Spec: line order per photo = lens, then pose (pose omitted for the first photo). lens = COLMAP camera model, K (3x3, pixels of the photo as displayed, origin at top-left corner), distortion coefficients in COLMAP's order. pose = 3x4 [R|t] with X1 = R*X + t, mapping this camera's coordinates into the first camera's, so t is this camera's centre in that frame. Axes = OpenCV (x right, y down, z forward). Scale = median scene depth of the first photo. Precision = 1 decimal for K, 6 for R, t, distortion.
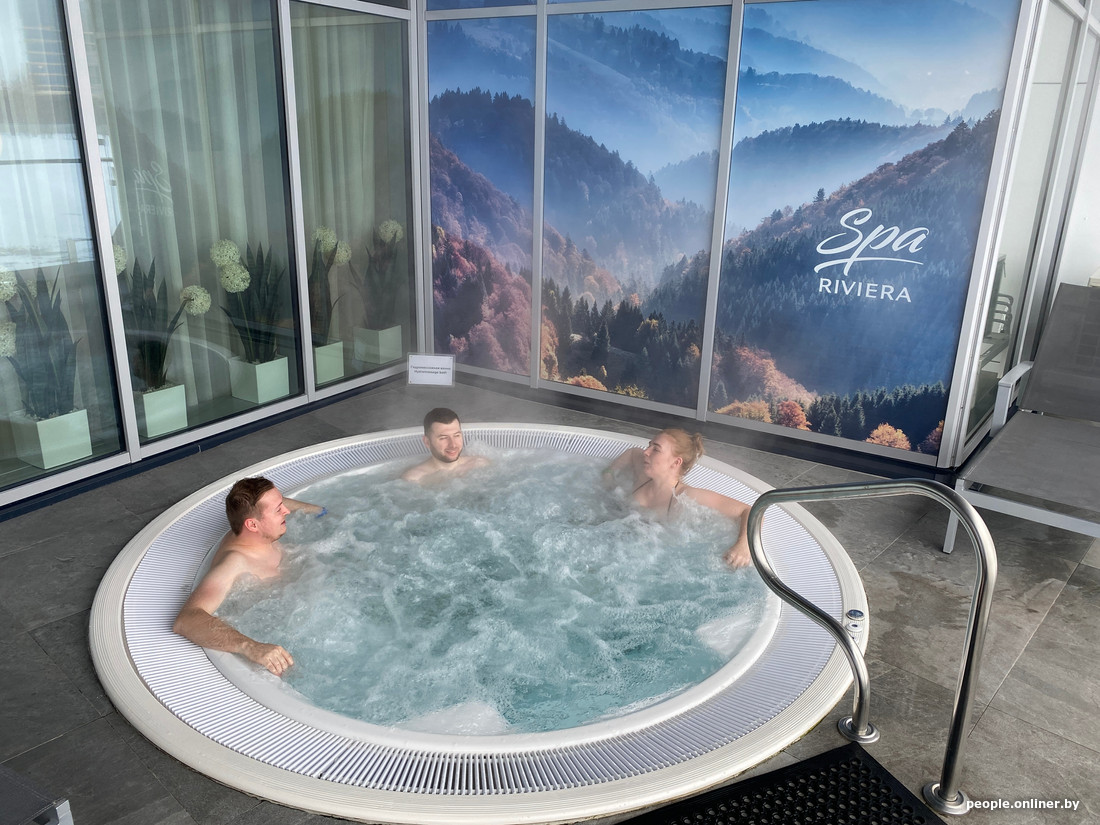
lens RADIAL K [[840.9, 0, 546.5], [0, 840.9, 407.4], [0, 0, 1]] dist [-0.009639, 0.005548]
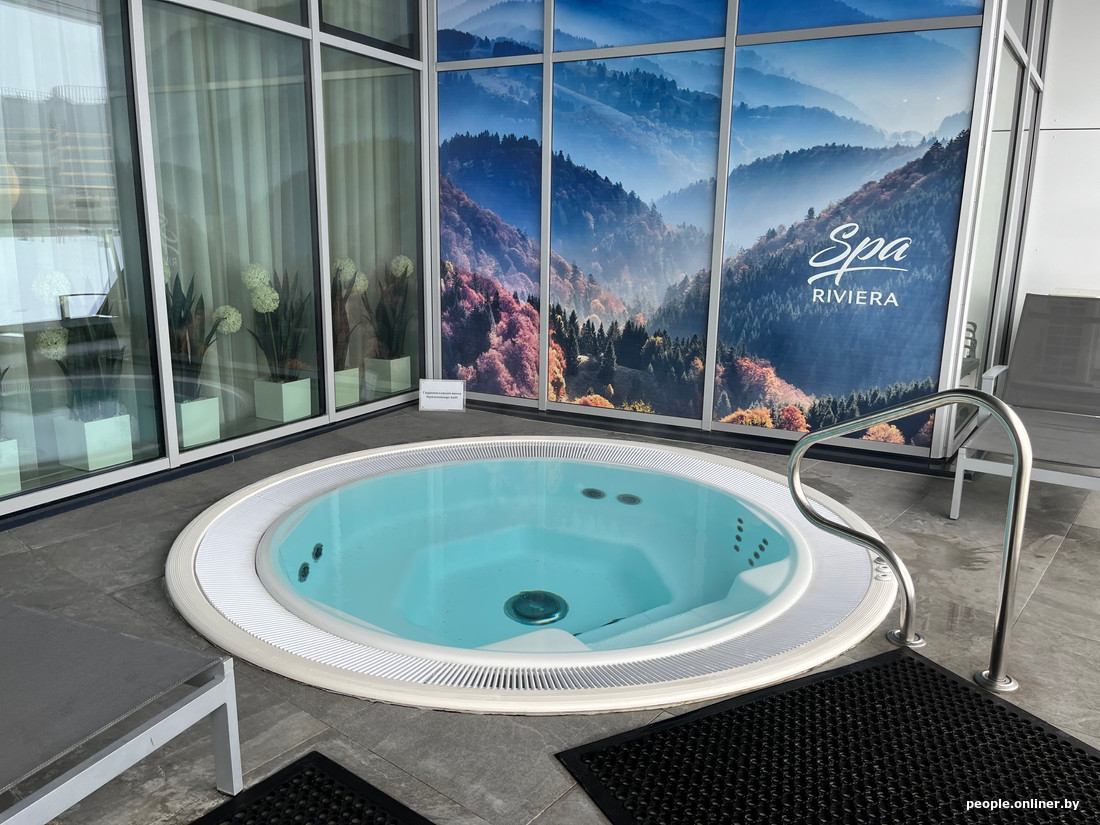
lens RADIAL K [[838.6, 0, 549.4], [0, 838.6, 411.9], [0, 0, 1]] dist [0.006606, -0.017606]
pose [[0.998216, -0.019853, 0.056317, -0.078337], [0.025187, 0.995097, -0.095646, 0.096187], [-0.054142, 0.096894, 0.993821, -0.048186]]
